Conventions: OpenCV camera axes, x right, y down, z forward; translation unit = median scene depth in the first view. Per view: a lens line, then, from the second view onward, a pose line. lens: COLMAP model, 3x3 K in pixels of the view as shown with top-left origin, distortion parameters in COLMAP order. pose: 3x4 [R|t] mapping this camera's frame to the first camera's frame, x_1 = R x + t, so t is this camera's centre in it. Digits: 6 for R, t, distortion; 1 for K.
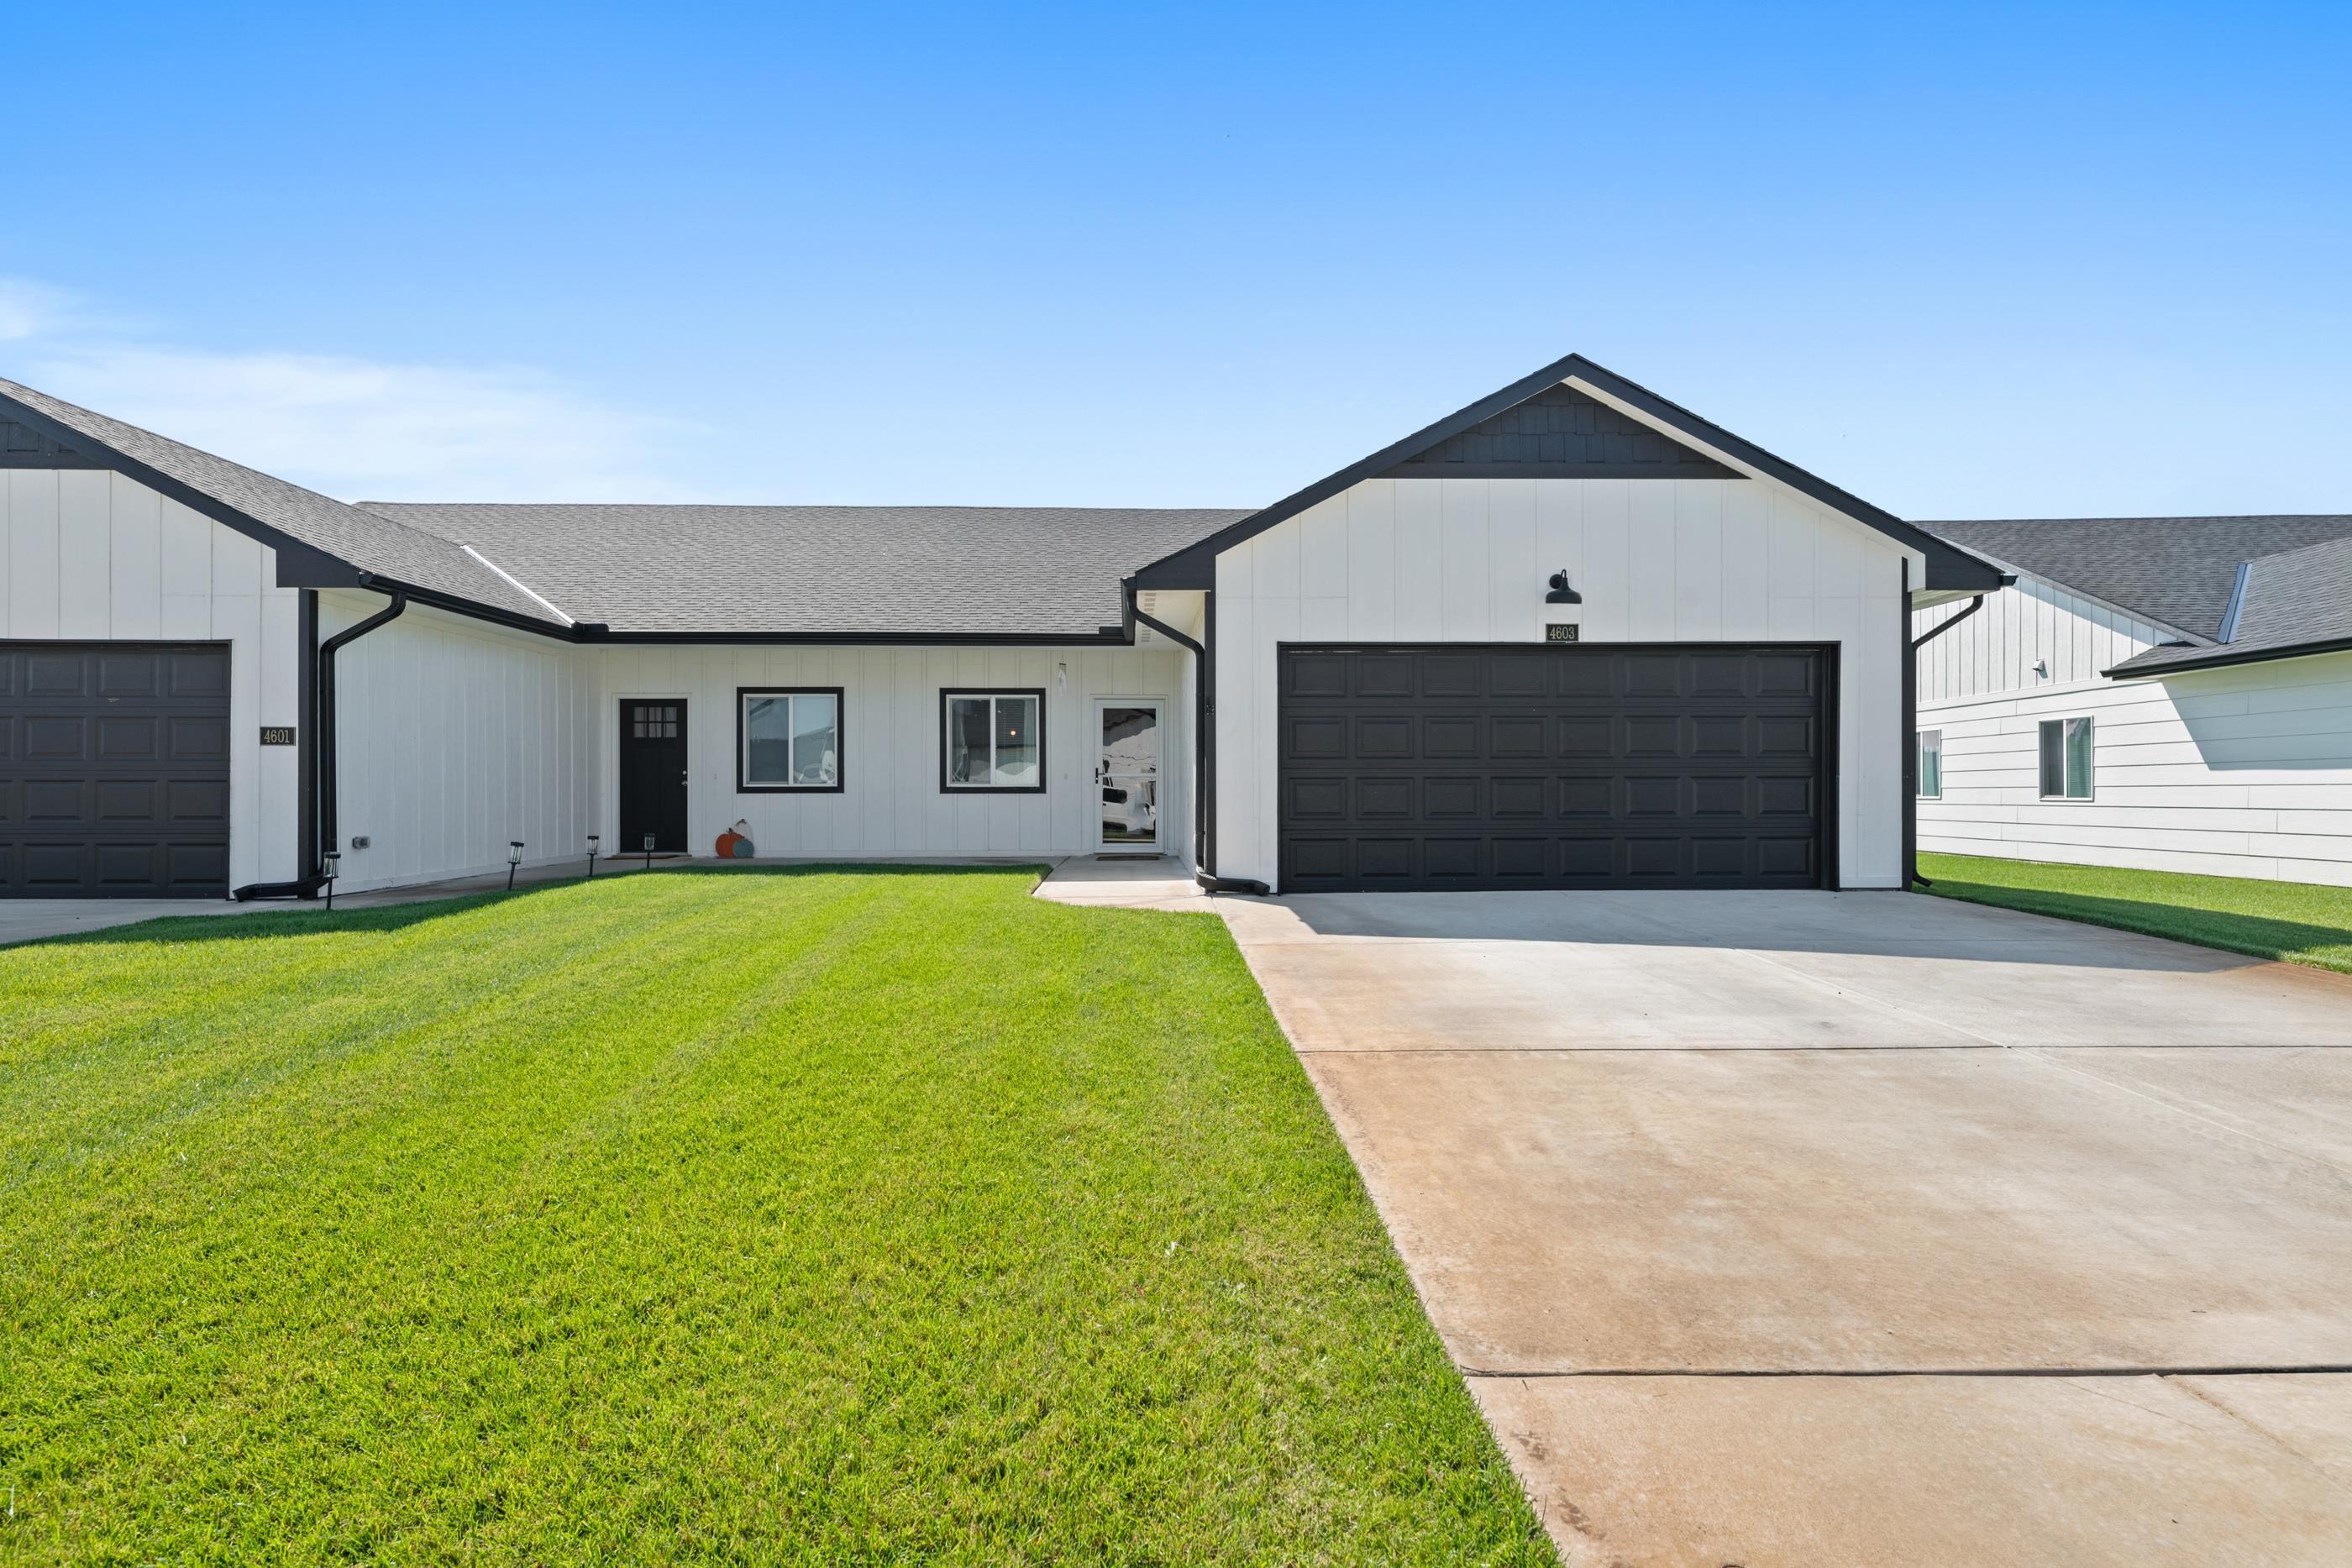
lens RADIAL K [[1256.5, 0, 1171.9], [0, 1256.5, 797.6], [0, 0, 1]] dist [0.001649, 0.000059]
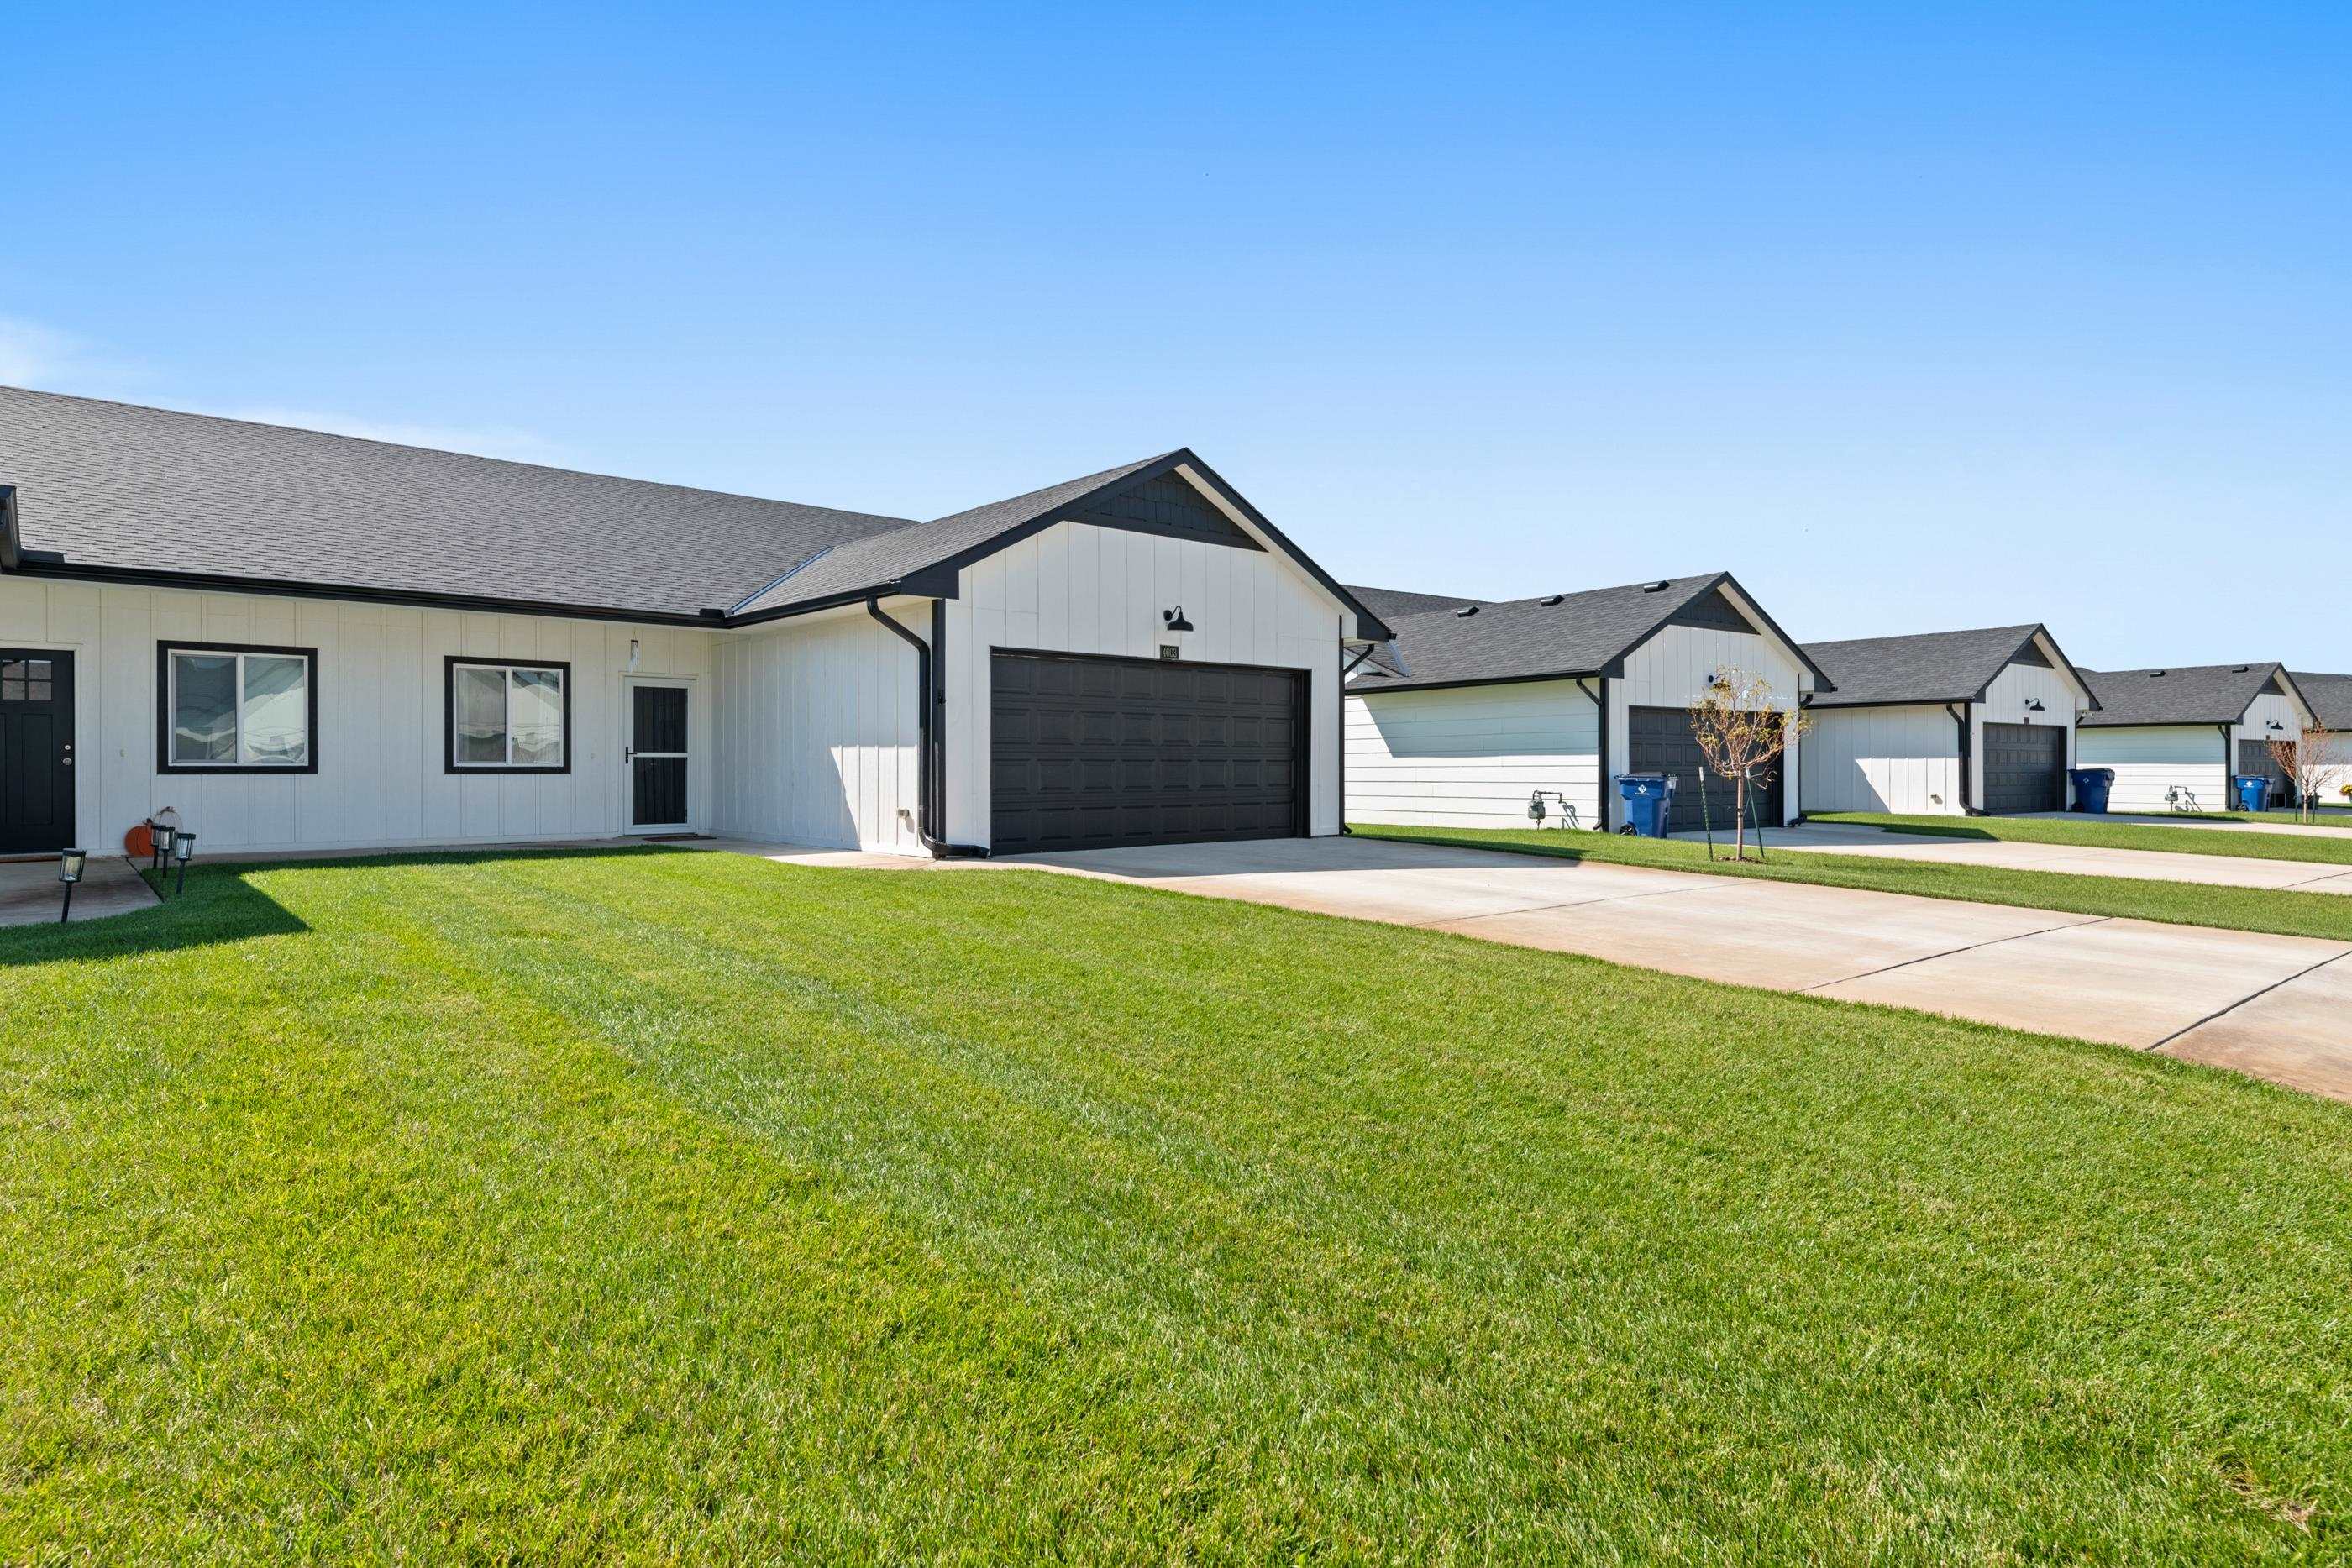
lens RADIAL K [[1268.1, 0, 1172.2], [0, 1268.1, 771.1], [0, 0, 1]] dist [-0.000309, 0.000640]
pose [[0.764686, -0.000671, 0.644402, -0.556750], [0.004279, 0.999983, -0.004035, 0.000823], [-0.644389, 0.005843, 0.764676, -0.033331]]
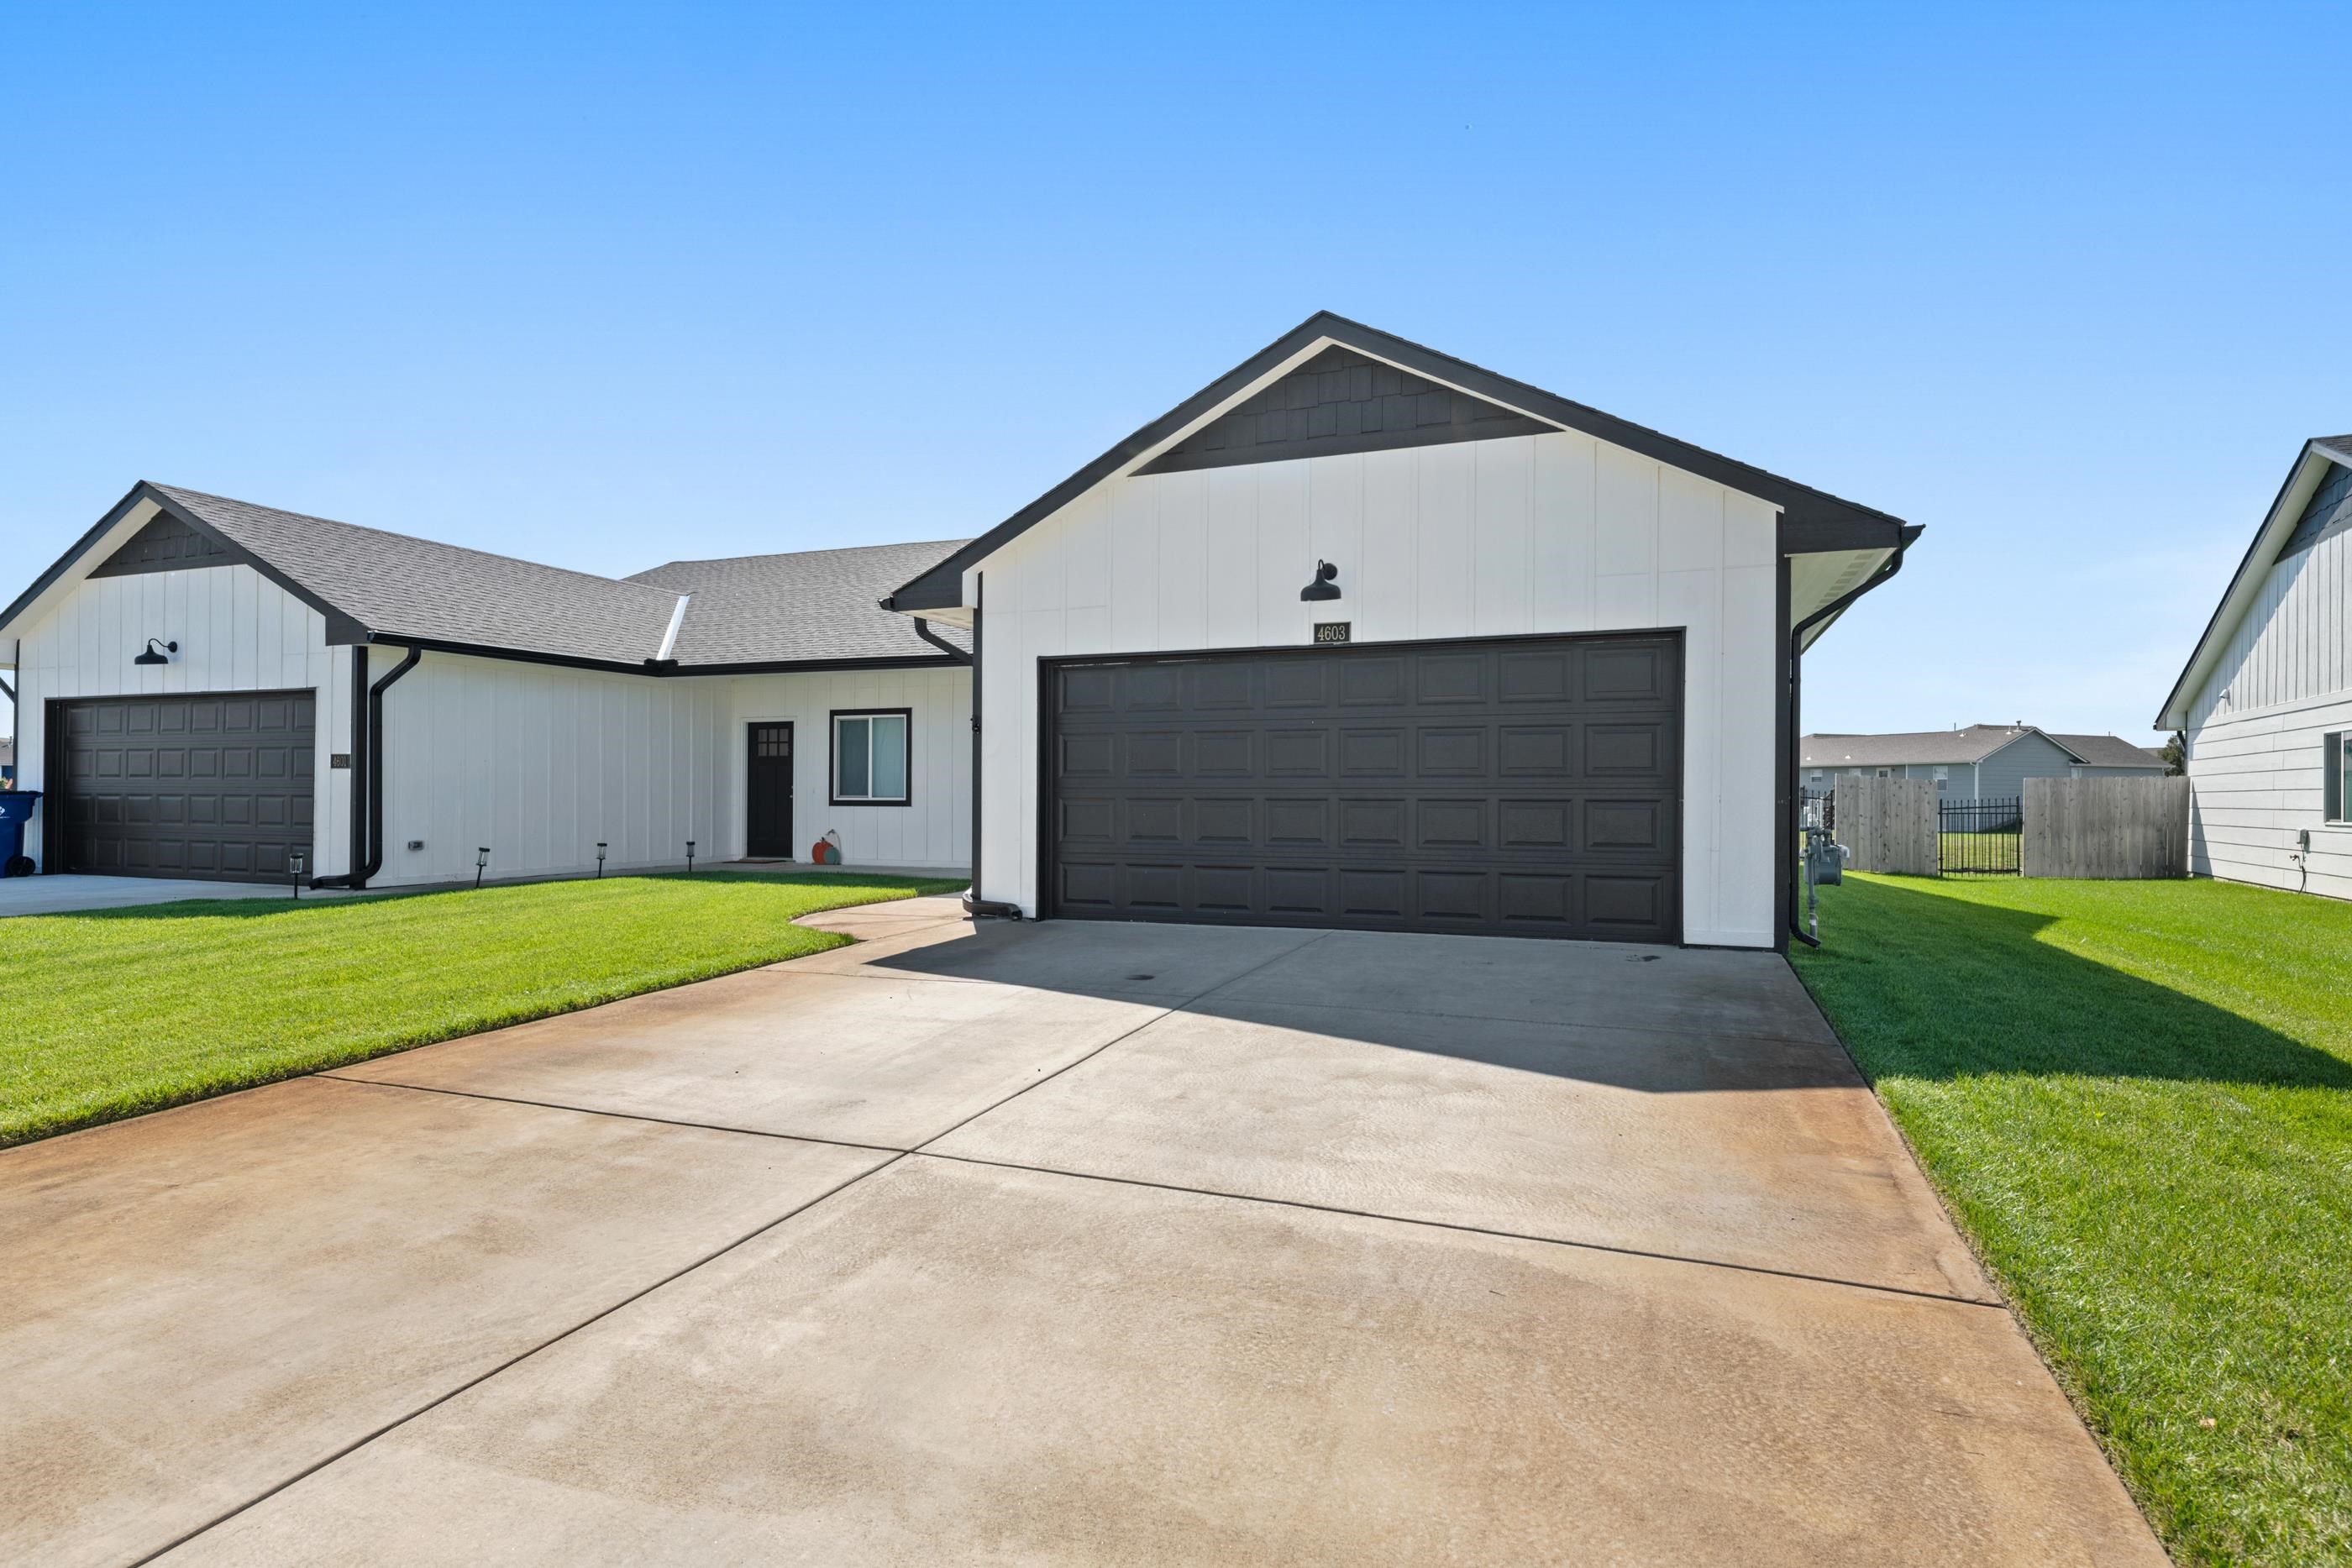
lens RADIAL K [[1256.5, 0, 1171.9], [0, 1256.5, 797.6], [0, 0, 1]] dist [0.001649, 0.000059]
pose [[0.916764, 0.005623, -0.399389, 0.556301], [-0.008053, 0.999958, -0.004407, -0.012484], [0.399348, 0.007257, 0.916771, 0.160200]]
